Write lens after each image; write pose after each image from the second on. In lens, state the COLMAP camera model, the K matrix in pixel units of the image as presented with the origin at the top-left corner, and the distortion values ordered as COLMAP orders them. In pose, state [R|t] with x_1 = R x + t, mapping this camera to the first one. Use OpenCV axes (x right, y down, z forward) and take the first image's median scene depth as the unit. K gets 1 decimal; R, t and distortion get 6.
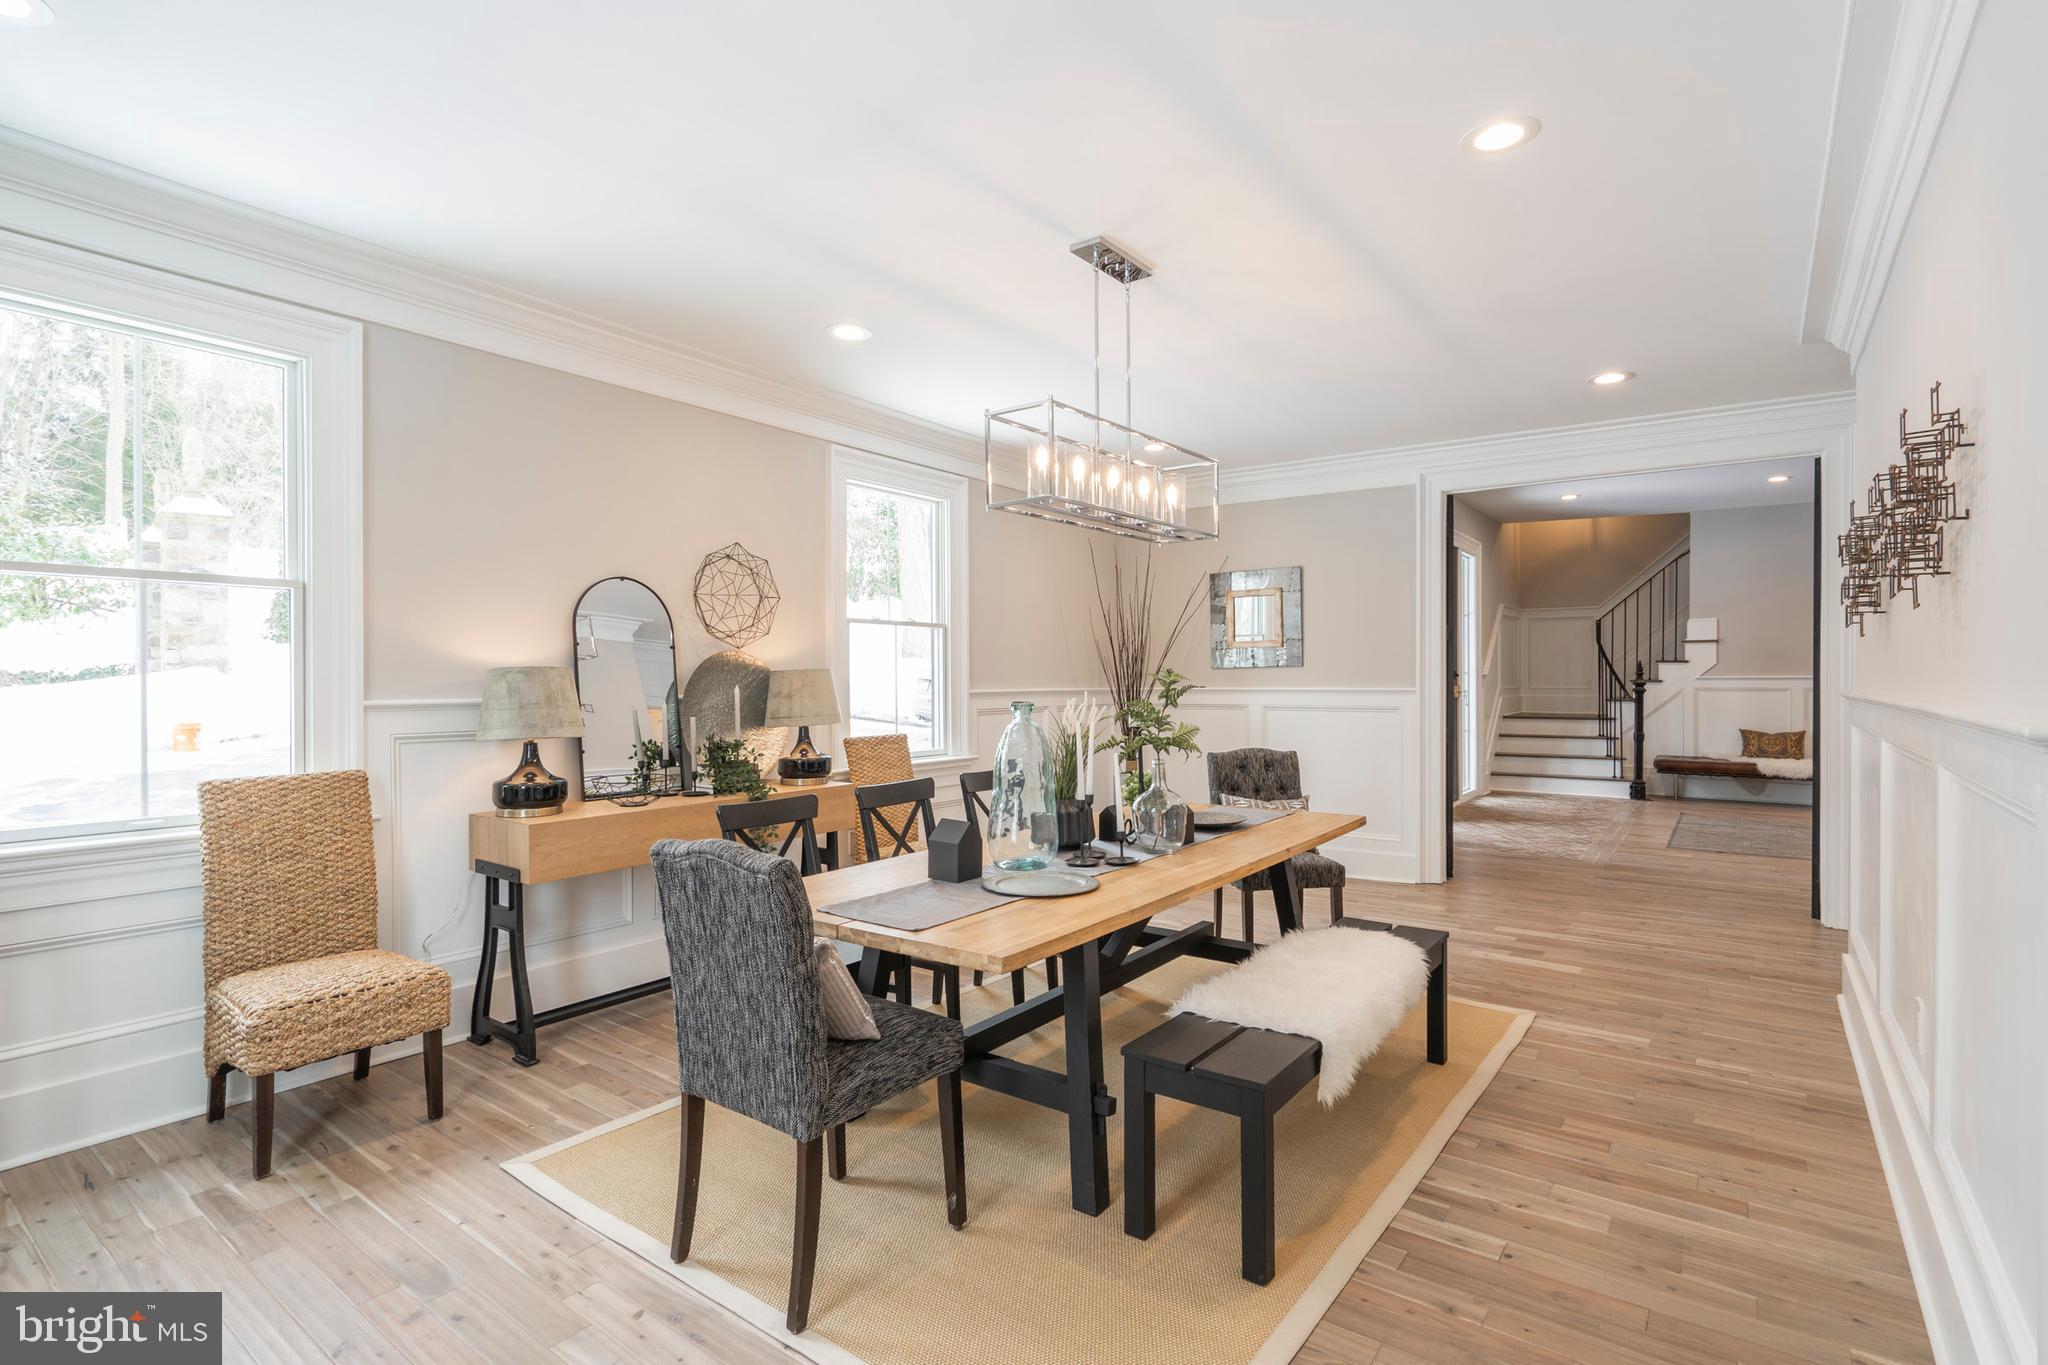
lens RADIAL K [[1007.7, 0, 1026.4], [0, 1007.7, 680.3], [0, 0, 1]] dist [0.000932, 0.000403]
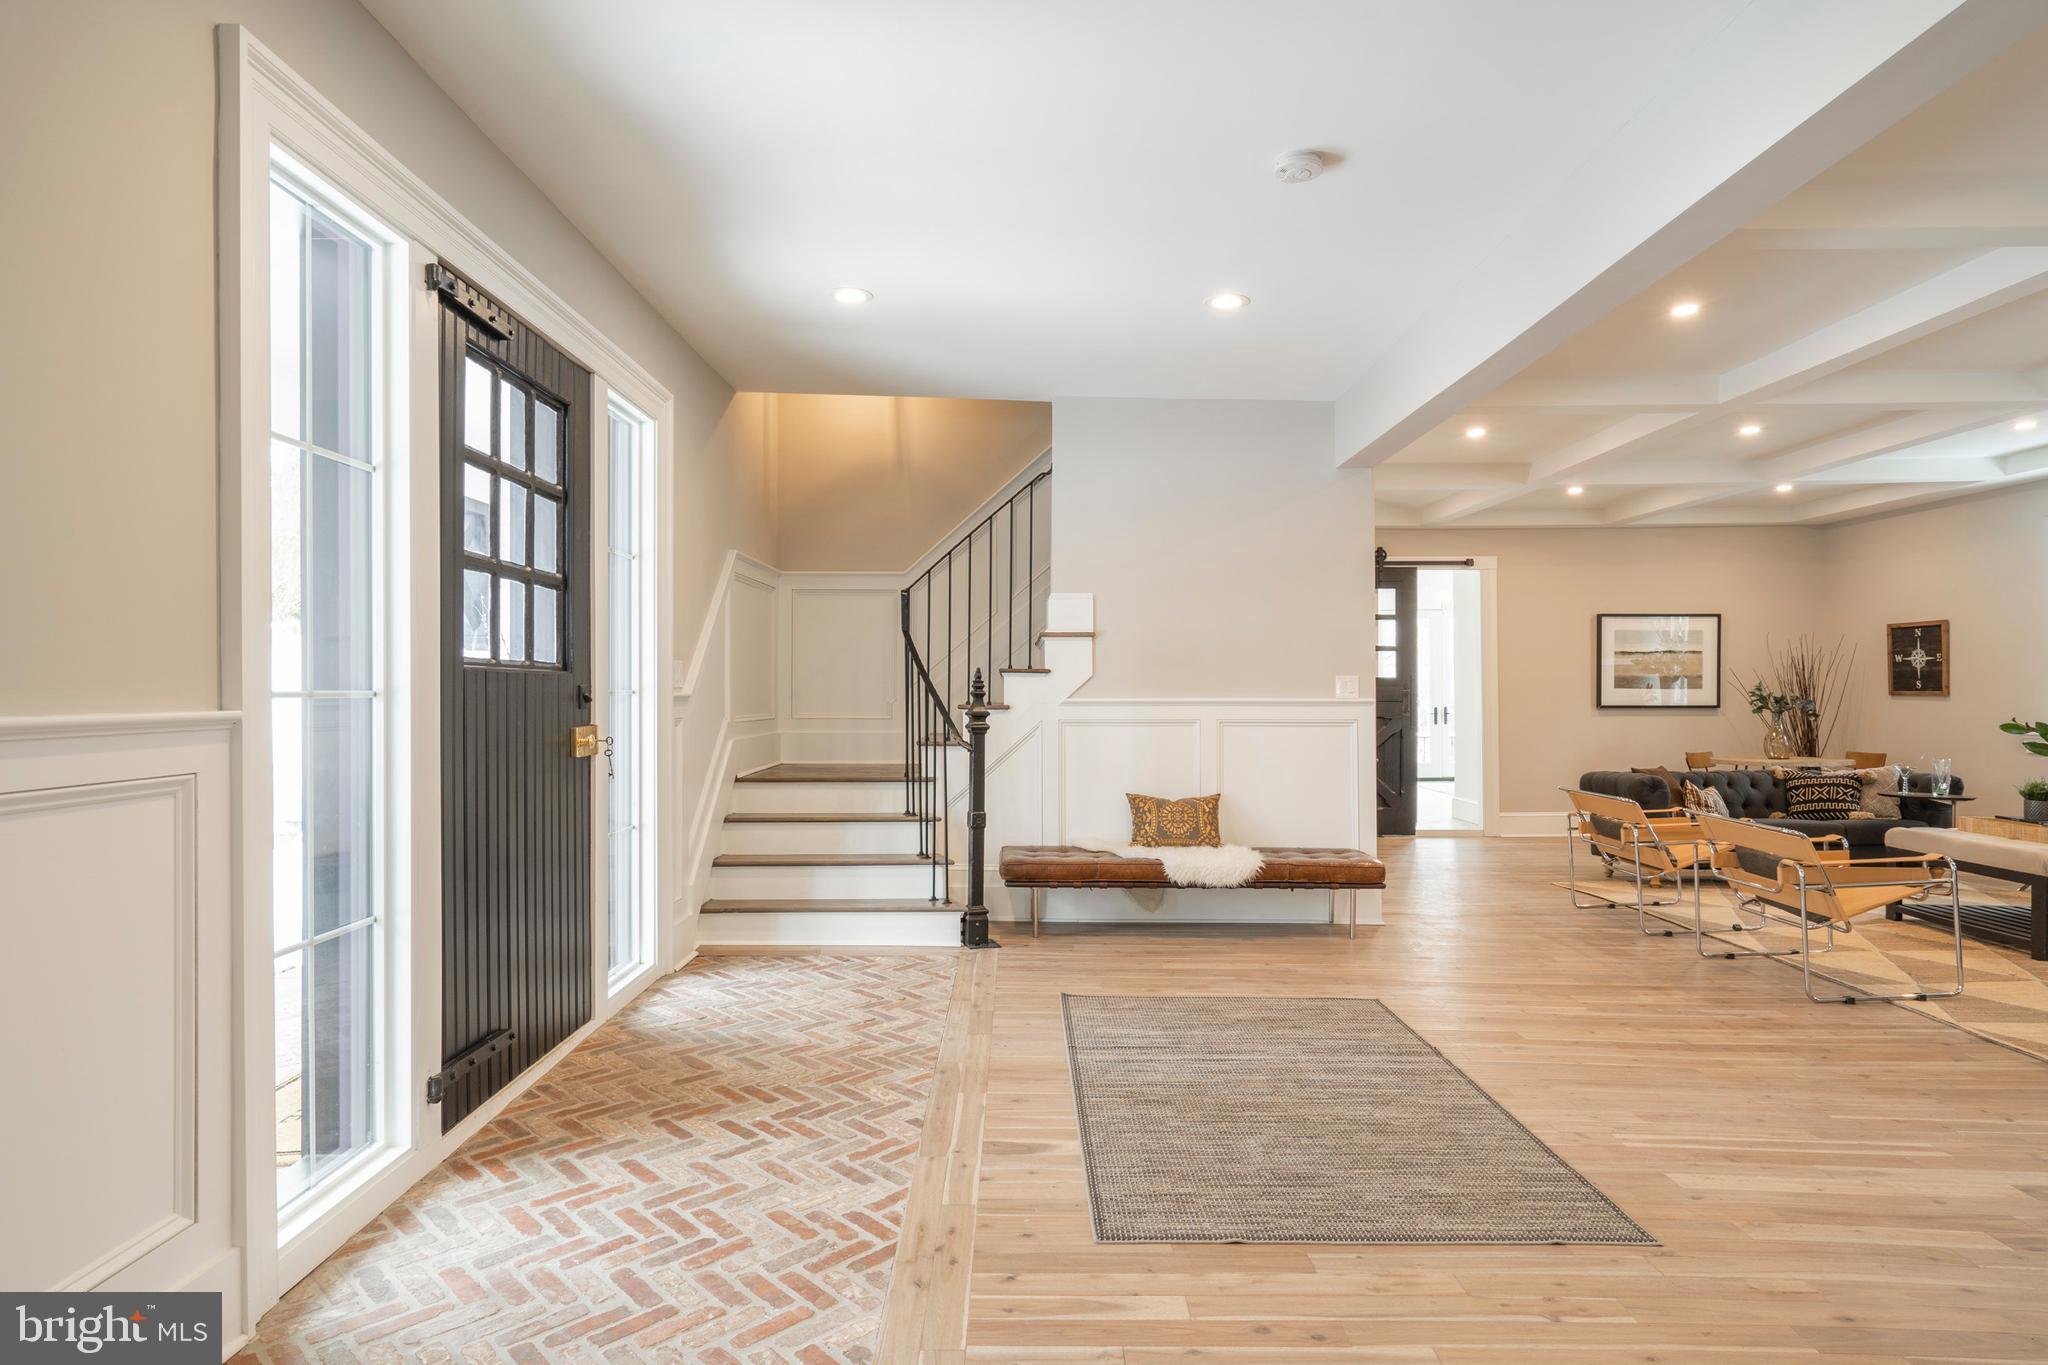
lens RADIAL K [[1135.4, 0, 1031.1], [0, 1135.4, 682.7], [0, 0, 1]] dist [0.003397, 0.002505]
pose [[0.805400, 0.006691, 0.592693, 0.285743], [-0.002694, 0.999967, -0.007629, -0.007741], [-0.592725, 0.004547, 0.805392, 0.513906]]
